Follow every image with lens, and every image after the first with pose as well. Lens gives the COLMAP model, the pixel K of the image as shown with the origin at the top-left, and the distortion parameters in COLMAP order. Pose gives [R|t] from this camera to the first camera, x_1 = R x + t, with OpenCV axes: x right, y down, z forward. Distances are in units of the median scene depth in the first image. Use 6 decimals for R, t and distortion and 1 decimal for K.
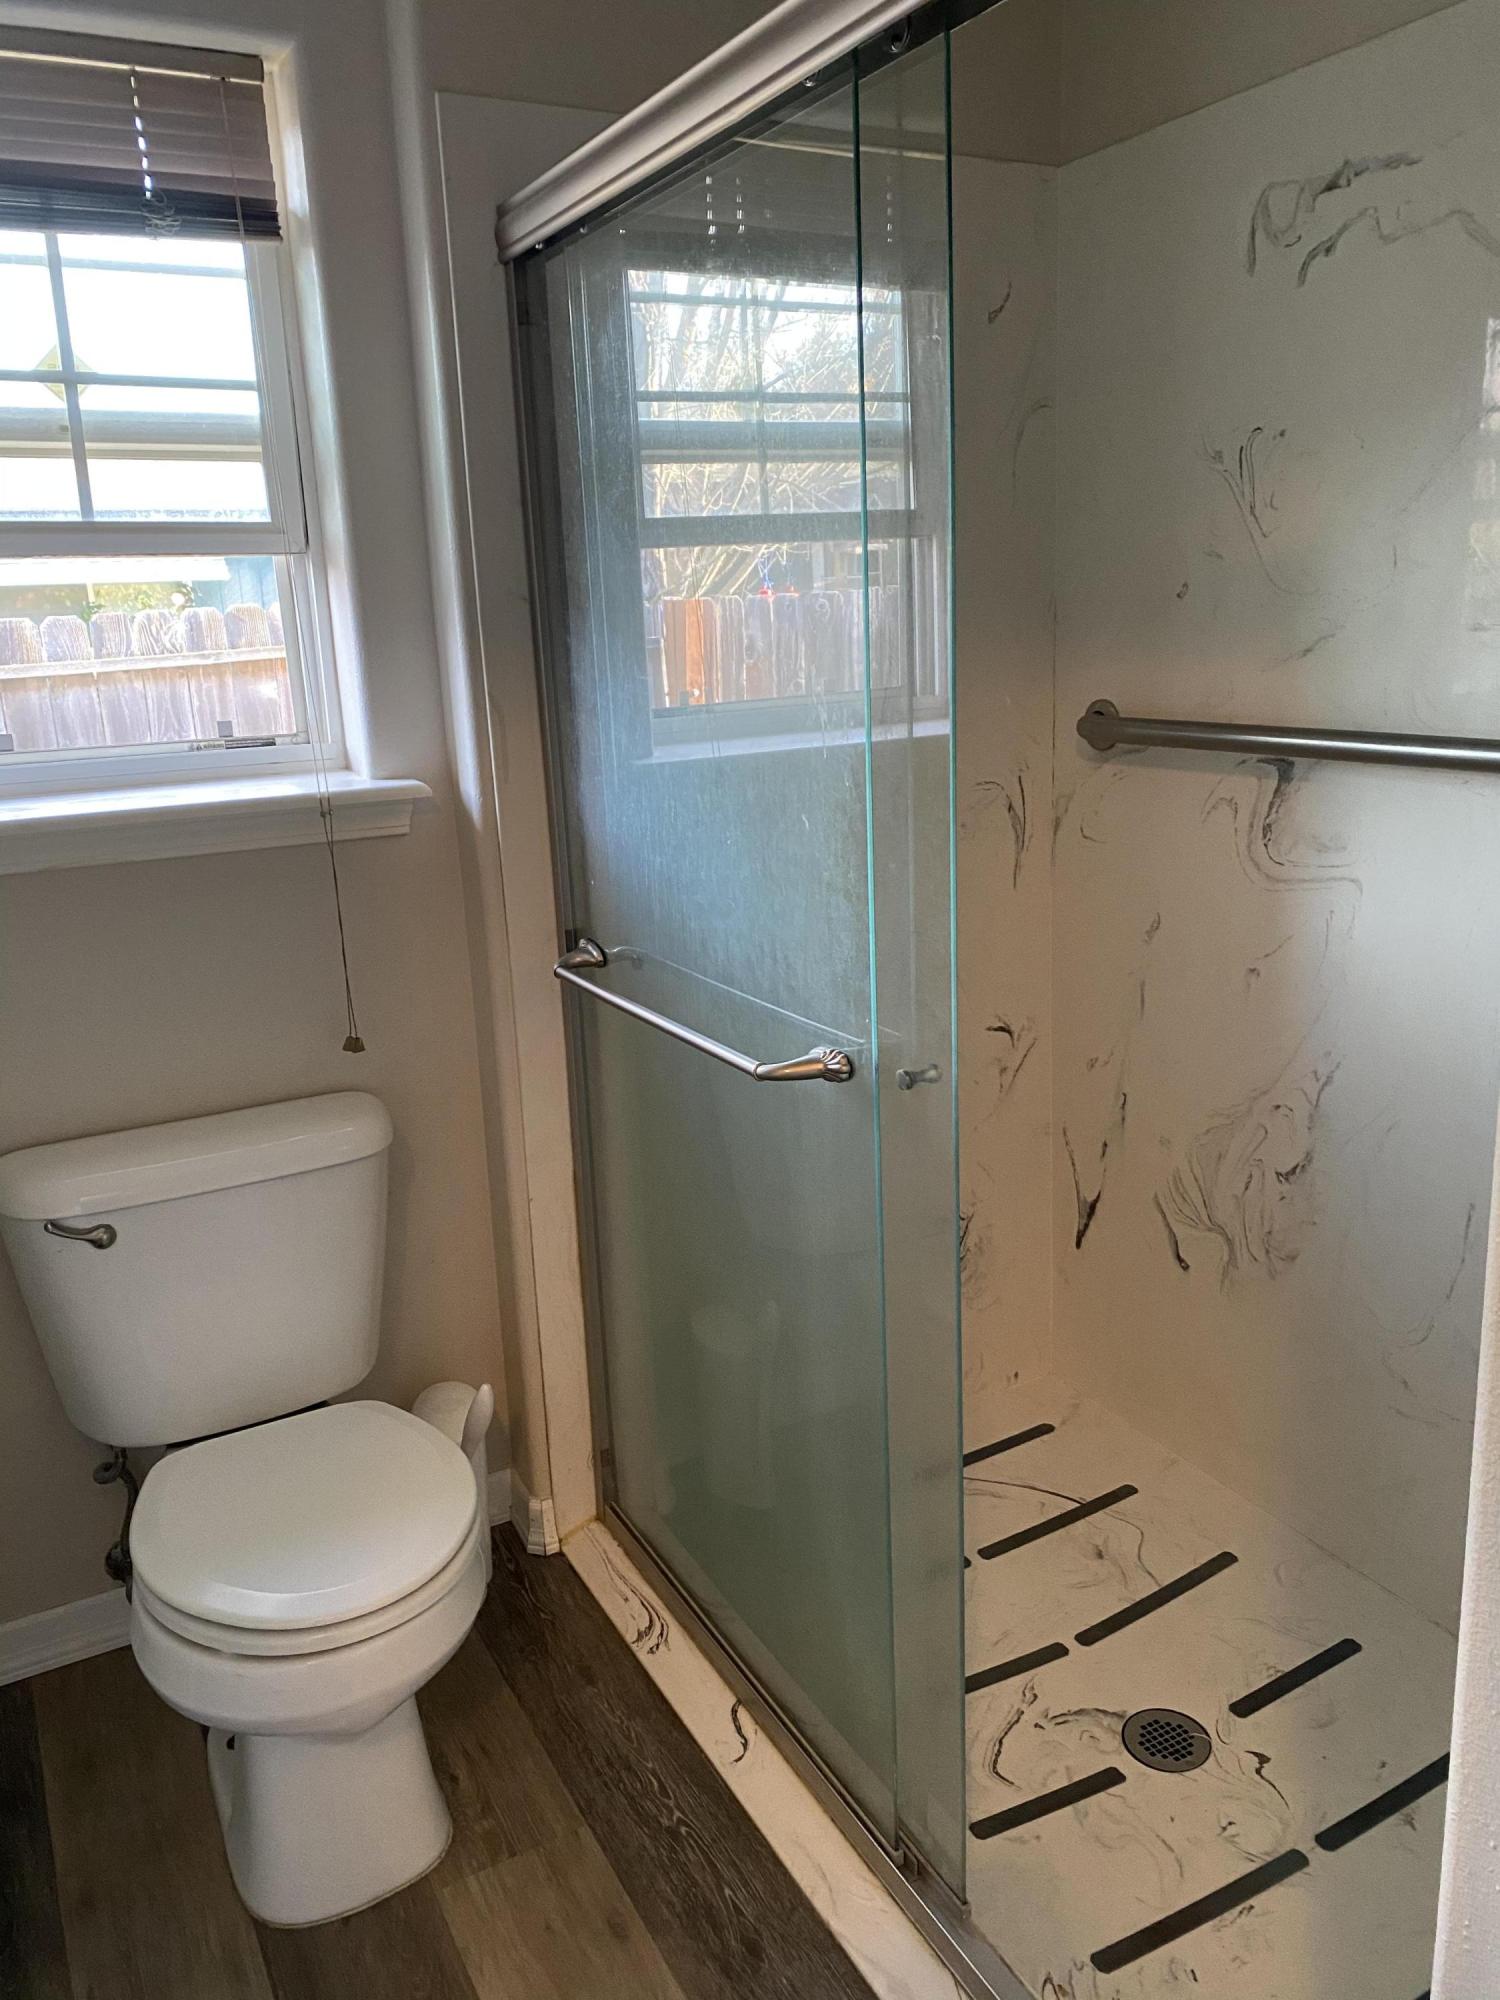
lens RADIAL K [[1514.8, 0, 763.6], [0, 1514.8, 989.2], [0, 0, 1]] dist [0.037314, -0.036873]
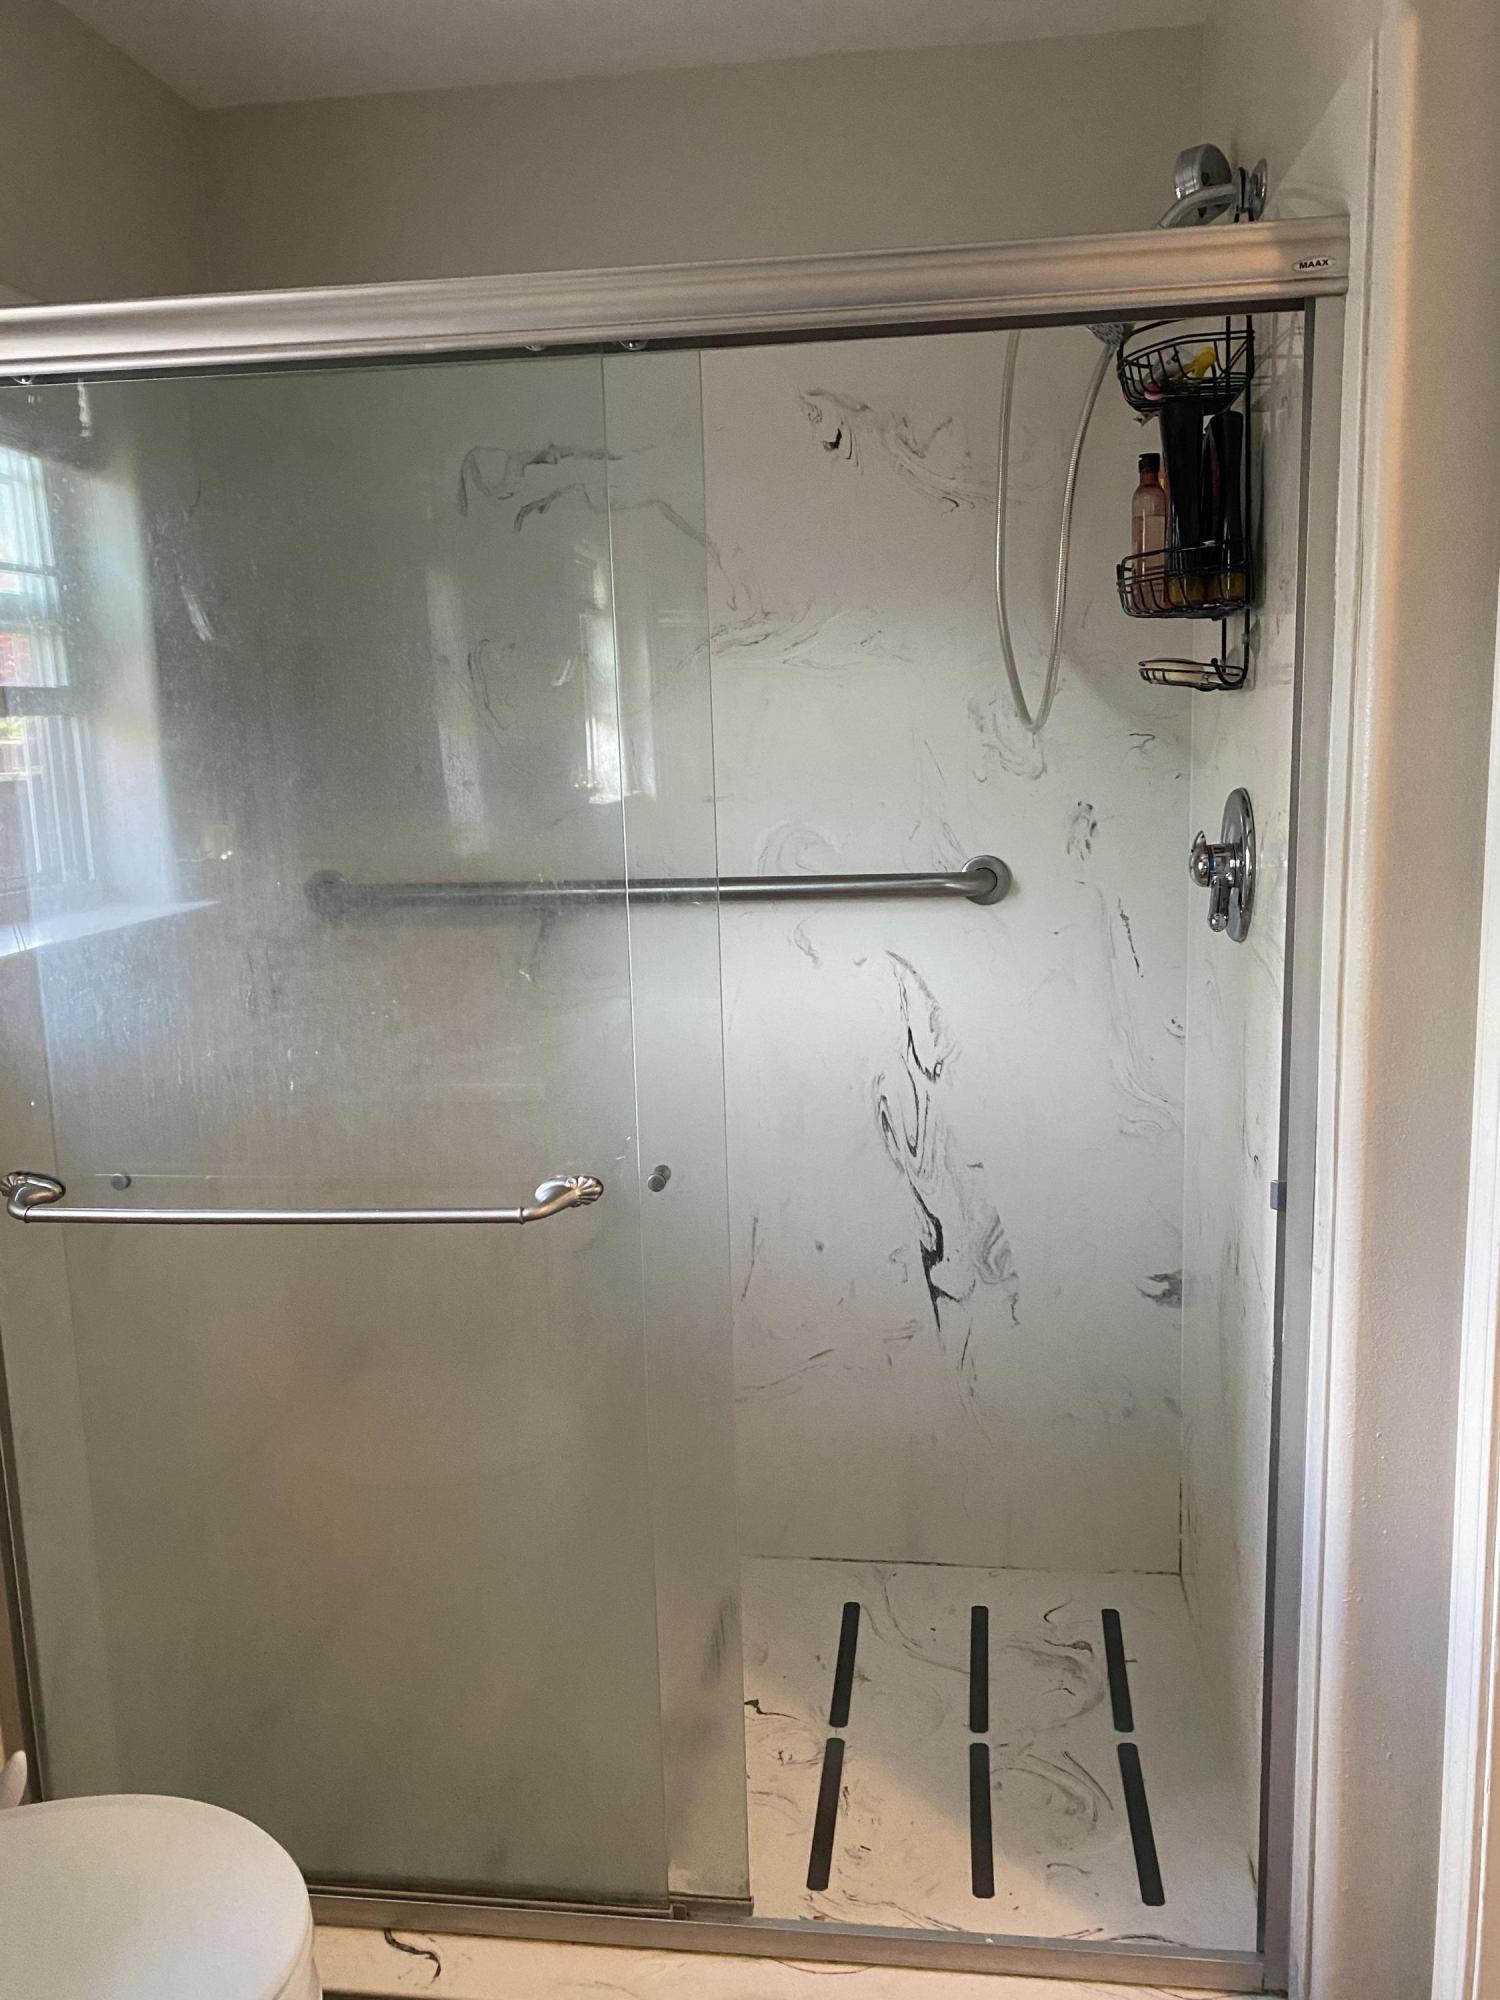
lens RADIAL K [[1514.8, 0, 764.8], [0, 1514.8, 1005.2], [0, 0, 1]] dist [0.037314, -0.036873]
pose [[0.587785, -0.125214, 0.799268, -0.574523], [0.205284, 0.978700, 0.002357, -0.046220], [-0.782539, 0.162691, 0.600969, 0.164272]]
